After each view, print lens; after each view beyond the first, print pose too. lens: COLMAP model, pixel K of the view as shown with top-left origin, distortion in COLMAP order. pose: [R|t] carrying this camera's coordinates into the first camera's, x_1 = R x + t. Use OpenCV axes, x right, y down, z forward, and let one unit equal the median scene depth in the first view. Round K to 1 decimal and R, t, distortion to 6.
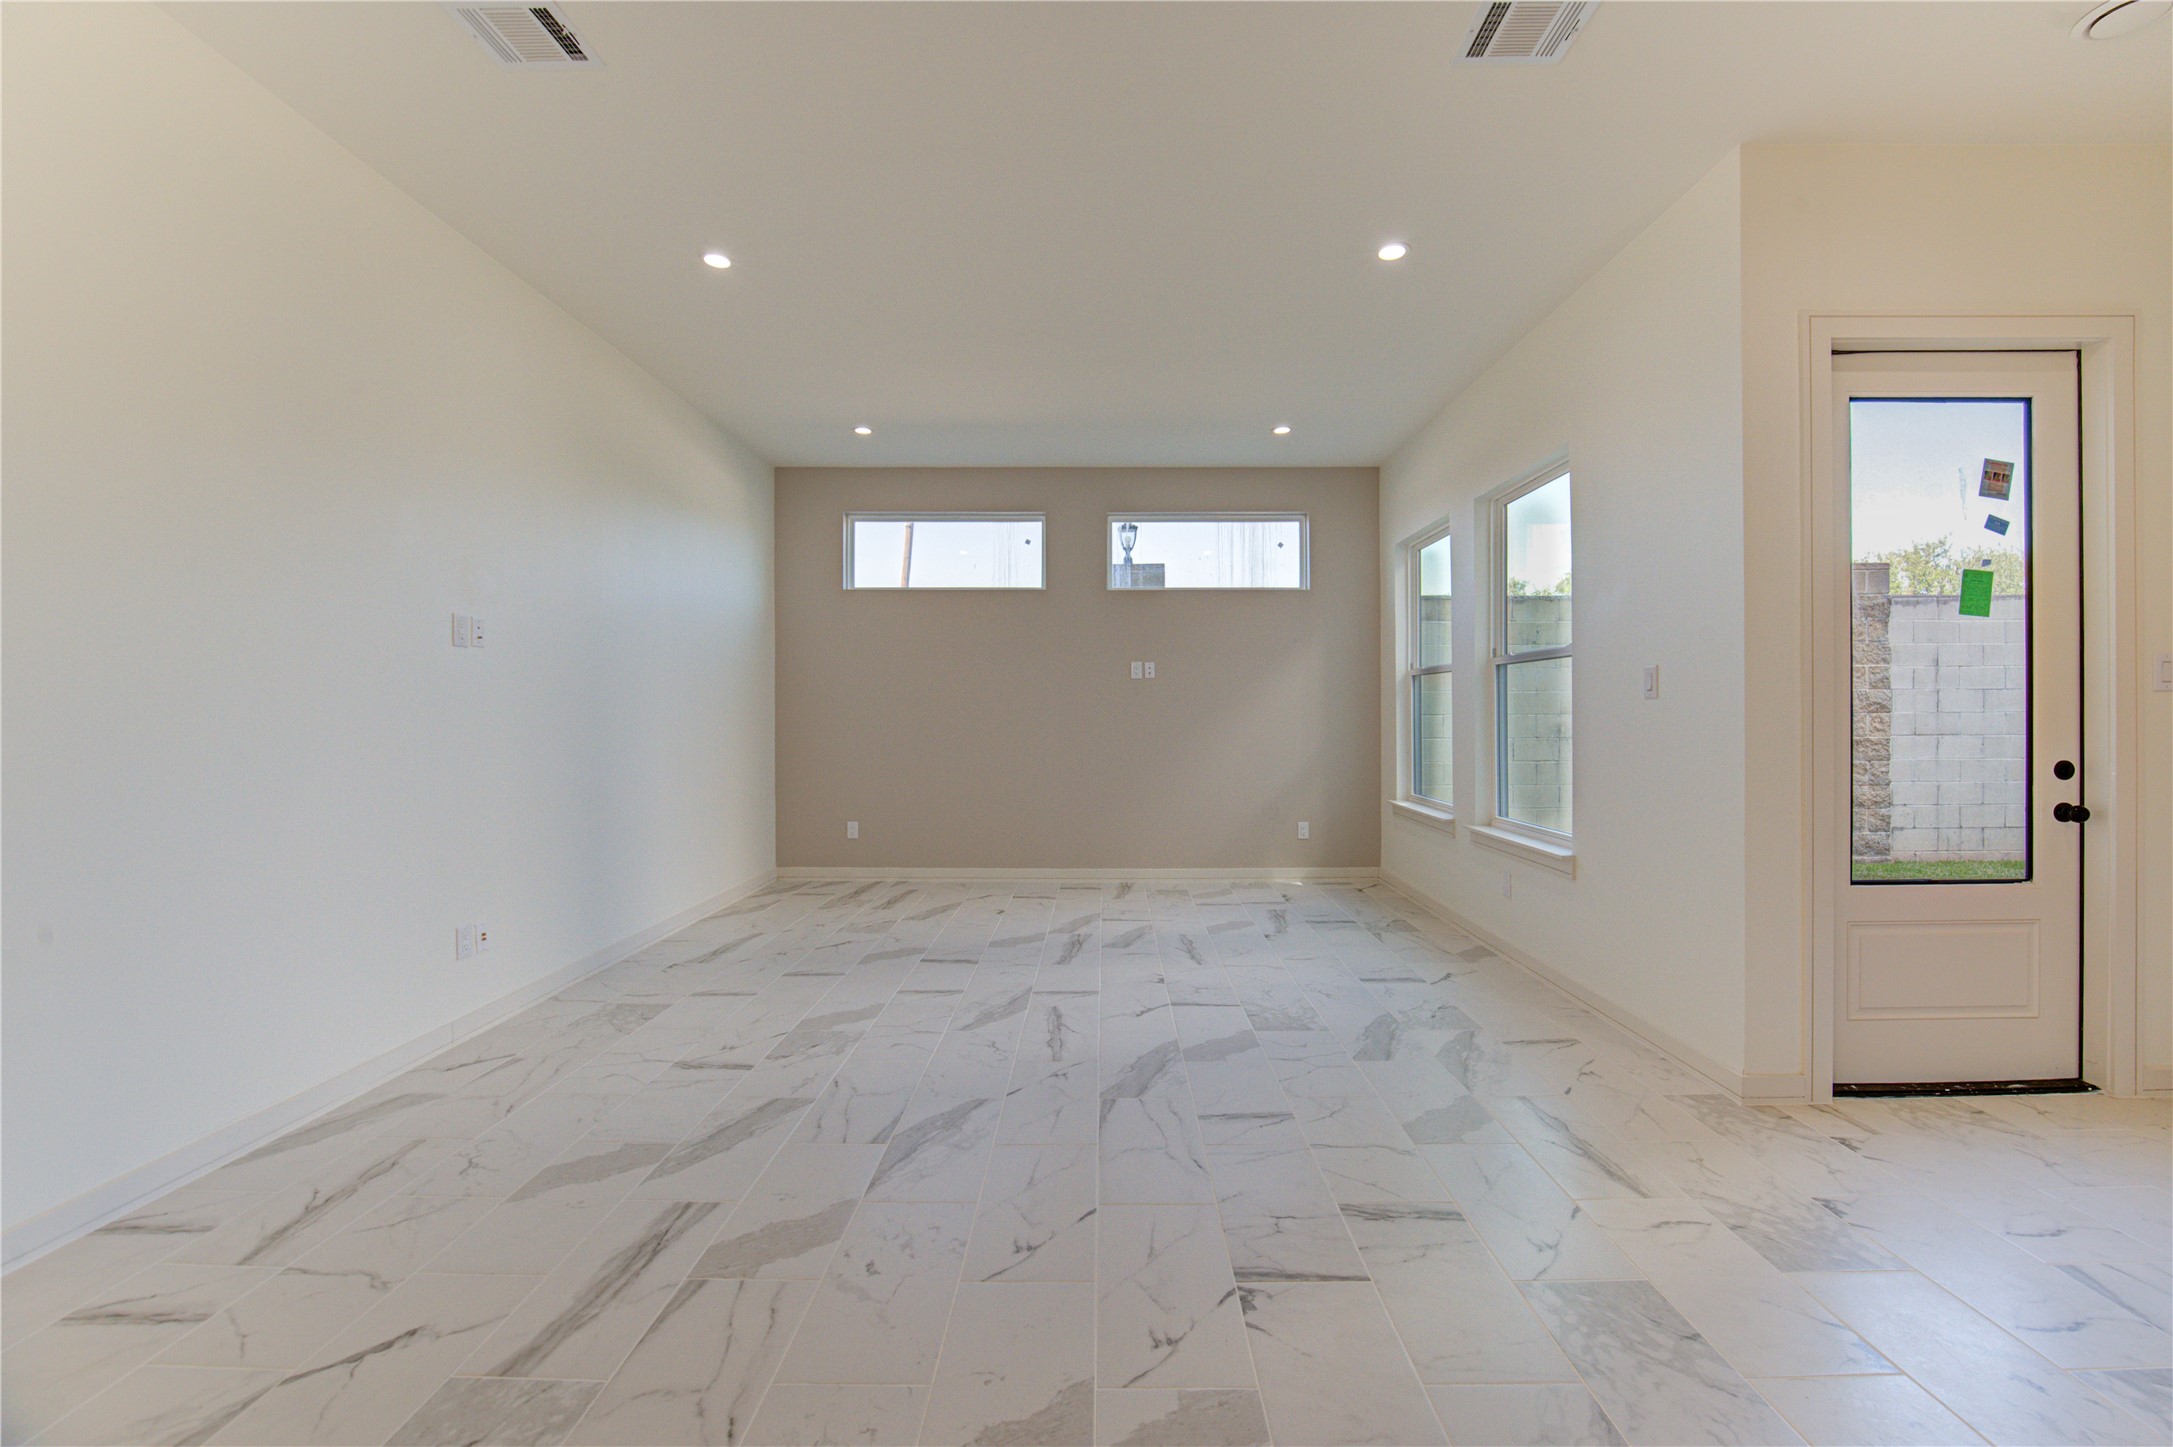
lens RADIAL K [[872.1, 0, 1072.6], [0, 872.1, 717.8], [0, 0, 1]] dist [-0.011378, -0.000407]
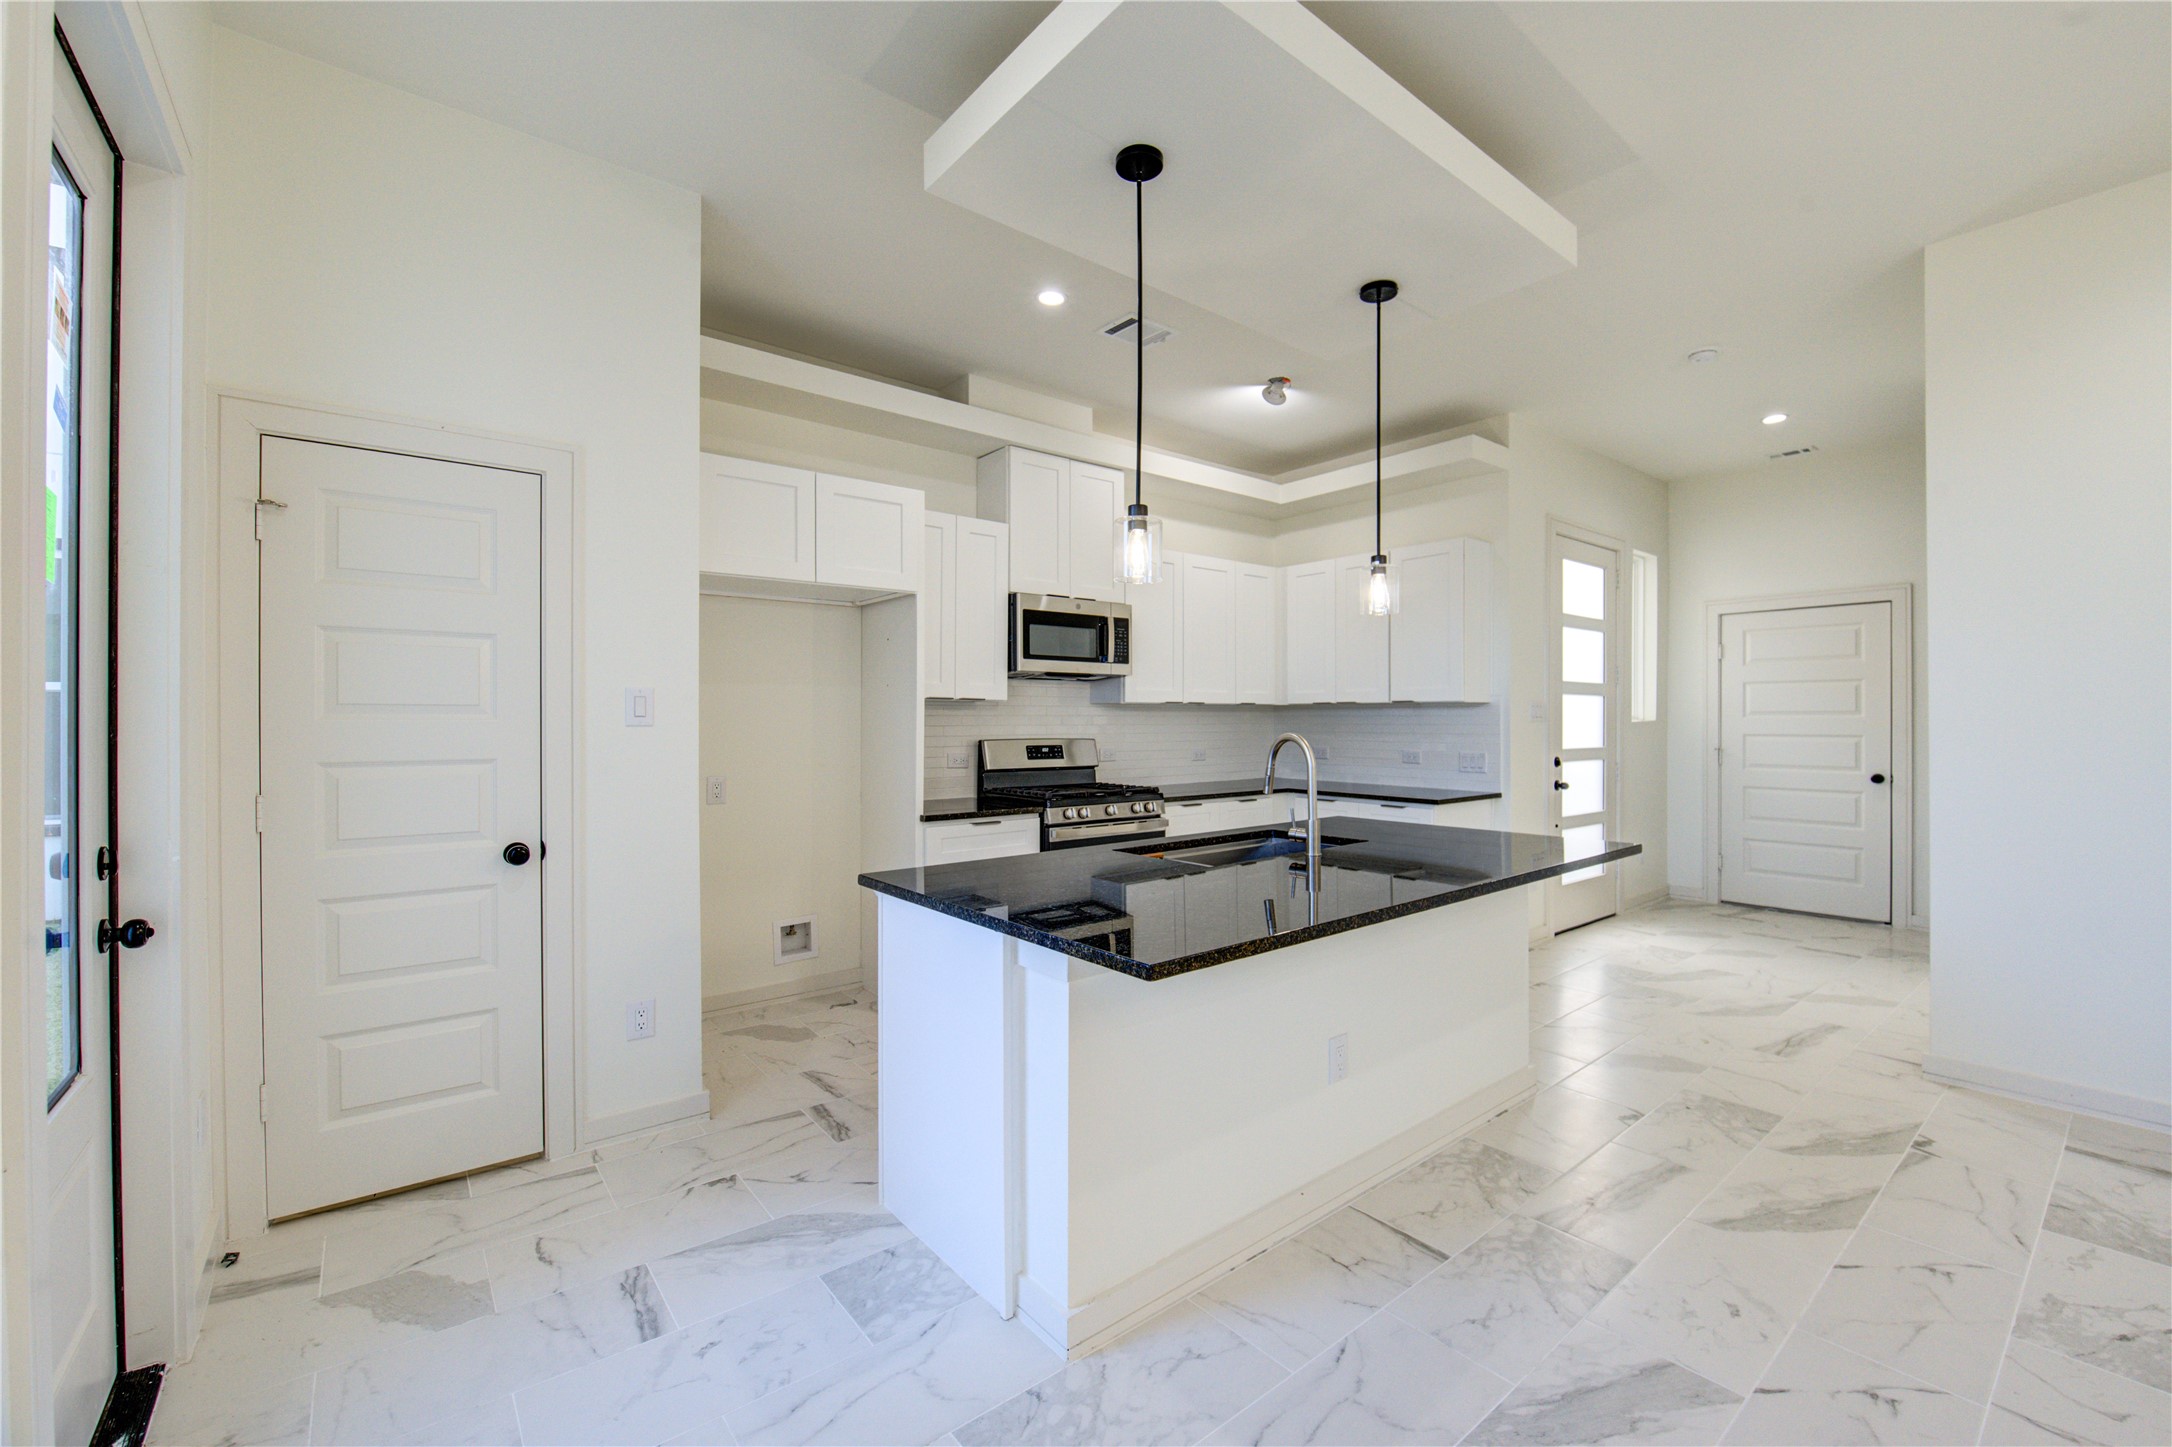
lens RADIAL K [[877.3, 0, 1098.7], [0, 877.3, 722.9], [0, 0, 1]] dist [-0.011677, -0.000316]
pose [[-0.652412, 0.006764, 0.757835, 0.257580], [0.007090, 0.999971, -0.002822, -0.025913], [-0.757832, 0.003532, -0.652440, 0.822083]]
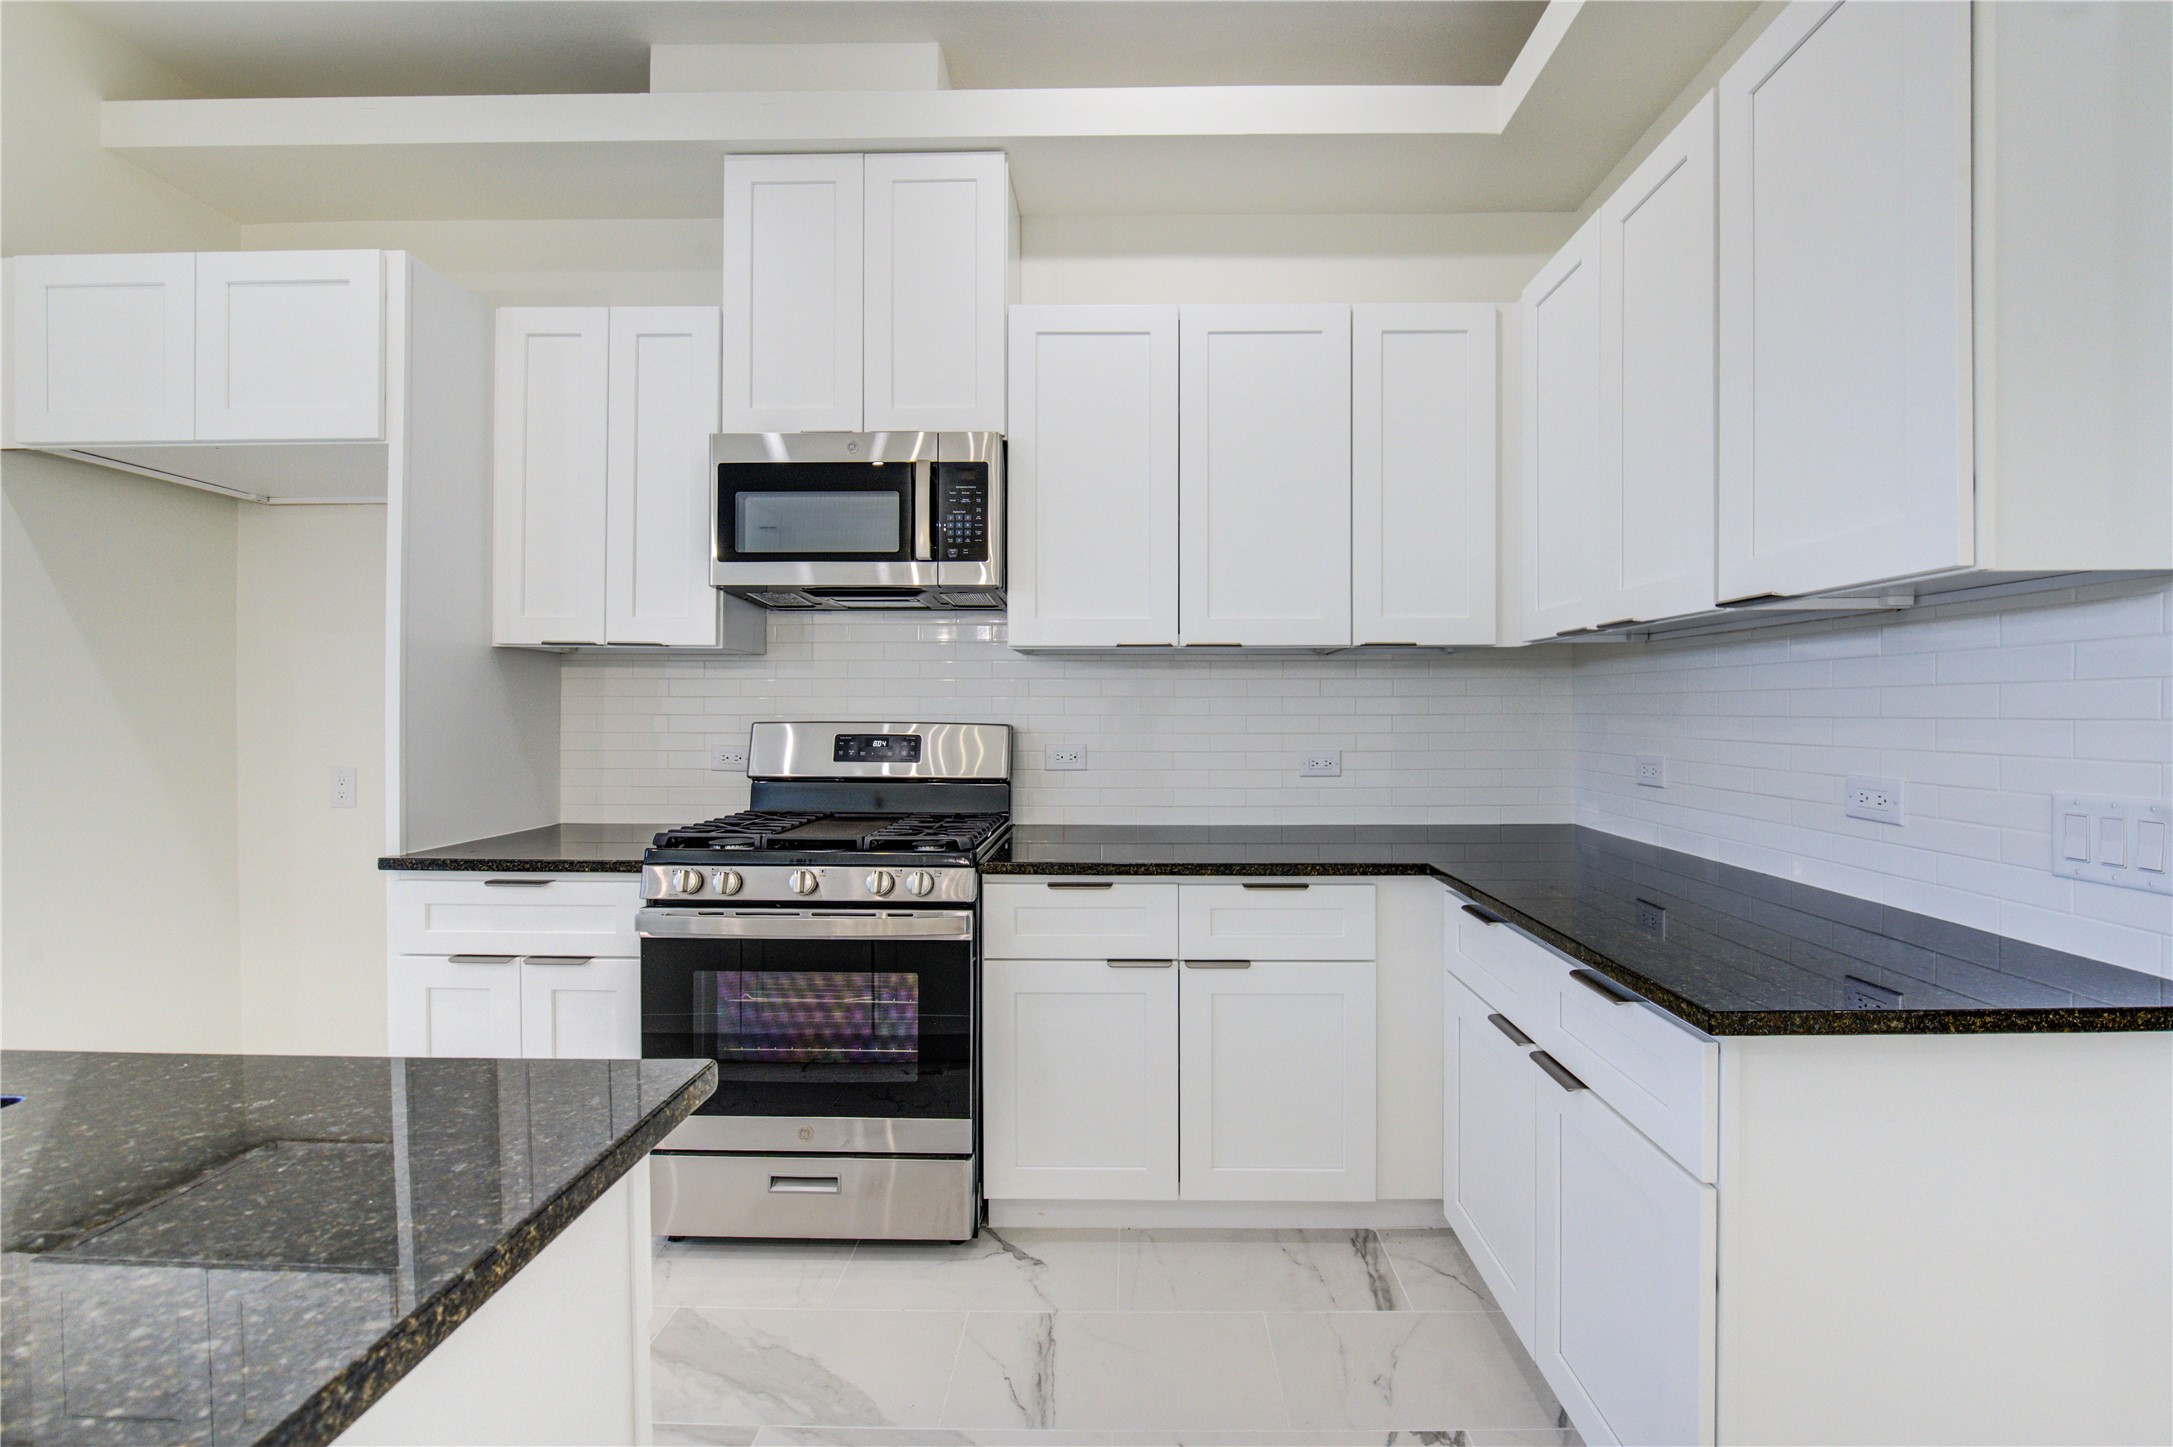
lens RADIAL K [[891.0, 0, 1141.7], [0, 891.0, 715.1], [0, 0, 1]] dist [-0.001526, -0.008833]
pose [[-0.026889, 0.003429, 0.999633, 0.686773], [0.000915, 0.999994, -0.003405, -0.005115], [-0.999638, 0.000823, -0.026892, -0.380486]]
